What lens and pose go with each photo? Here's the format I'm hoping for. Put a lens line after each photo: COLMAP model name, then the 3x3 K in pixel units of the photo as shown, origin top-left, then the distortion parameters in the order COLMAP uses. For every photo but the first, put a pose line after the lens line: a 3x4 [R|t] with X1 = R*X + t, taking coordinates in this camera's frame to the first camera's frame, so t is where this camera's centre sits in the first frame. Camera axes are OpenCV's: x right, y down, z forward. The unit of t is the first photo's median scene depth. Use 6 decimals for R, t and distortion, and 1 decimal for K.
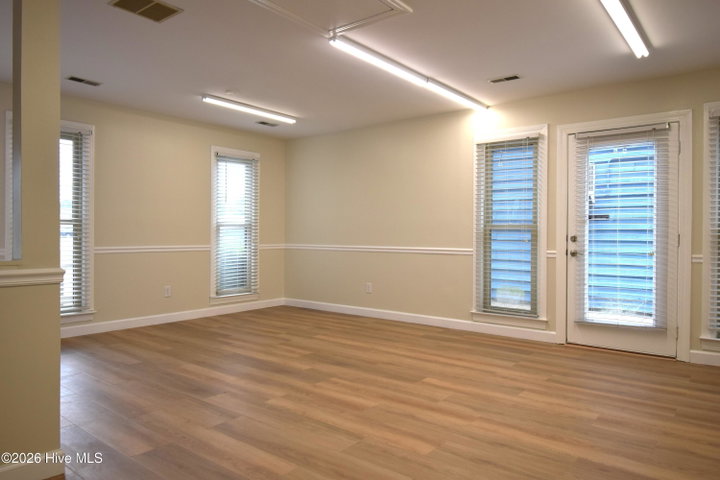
lens RADIAL K [[486.6, 0, 360.0], [0, 486.6, 240.0], [0, 0, 1]] dist [-0.002939, -0.004938]
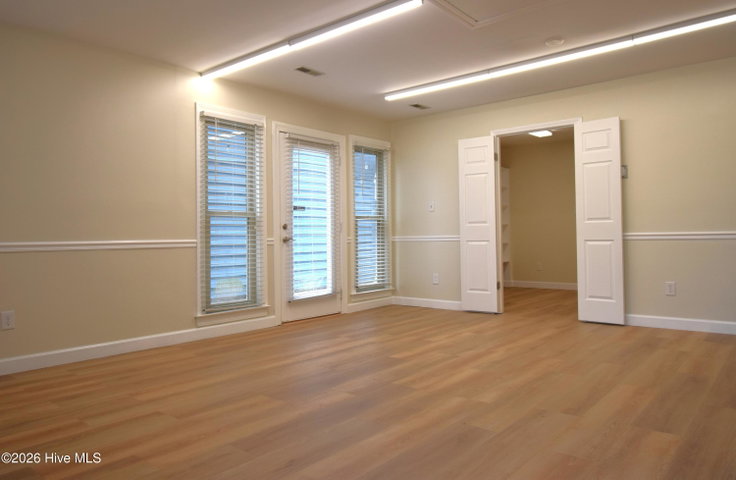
lens RADIAL K [[518.5, 0, 382.2], [0, 518.5, 225.0], [0, 0, 1]] dist [0.006221, -0.000446]
pose [[0.004628, 0.016061, 0.999860, -0.736140], [0.026962, 0.999505, -0.016180, 0.018442], [-0.999626, 0.027034, 0.004192, 0.773487]]
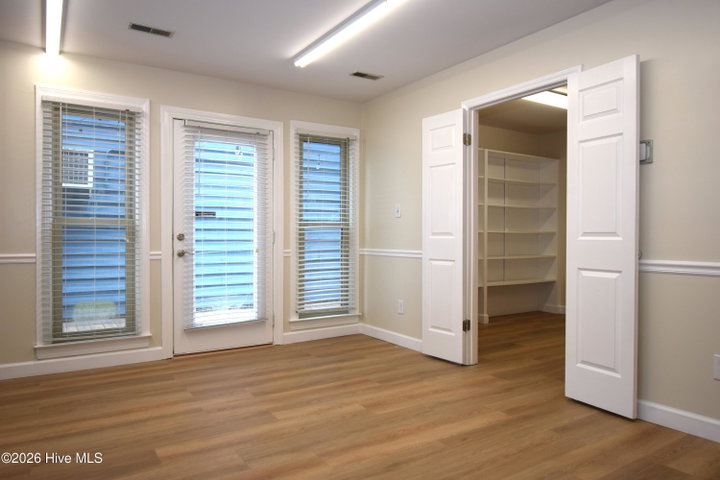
lens RADIAL K [[486.6, 0, 360.0], [0, 486.6, 240.0], [0, 0, 1]] dist [-0.002939, -0.004938]
pose [[0.313434, -0.014031, 0.949506, -0.303258], [0.012135, 0.999868, 0.010769, -0.002841], [-0.949532, 0.008147, 0.313563, 0.408415]]
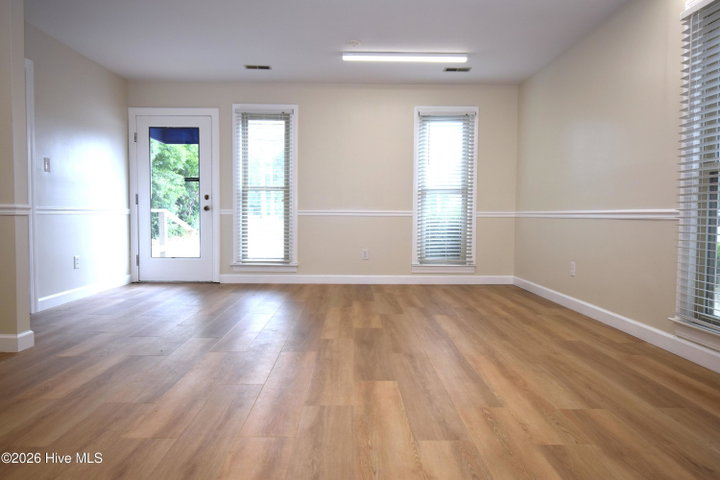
lens RADIAL K [[486.6, 0, 360.0], [0, 486.6, 240.0], [0, 0, 1]] dist [-0.002939, -0.004938]
pose [[0.637884, 0.039515, -0.769118, 0.490906], [-0.012691, 0.999087, 0.040804, 0.040616], [0.770028, -0.016268, 0.637802, 0.400186]]
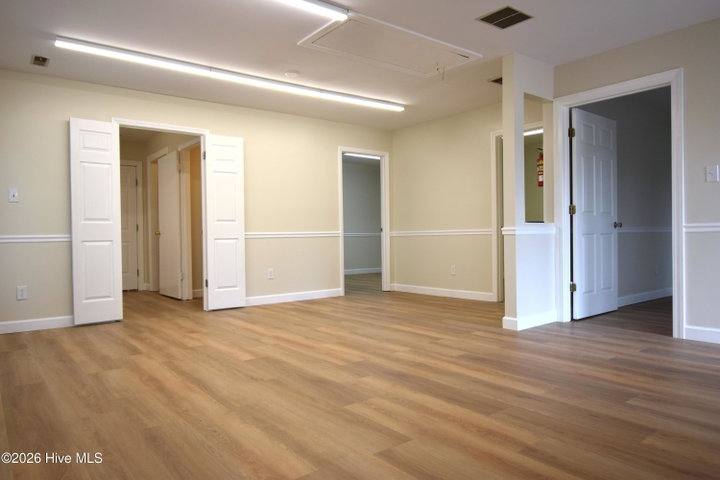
lens RADIAL K [[486.6, 0, 360.0], [0, 486.6, 240.0], [0, 0, 1]] dist [-0.002939, -0.004938]
pose [[-0.973909, 0.008664, 0.226774, -0.226351], [0.014725, 0.999578, 0.025051, 0.023137], [-0.226461, 0.027737, -0.973625, 1.430590]]
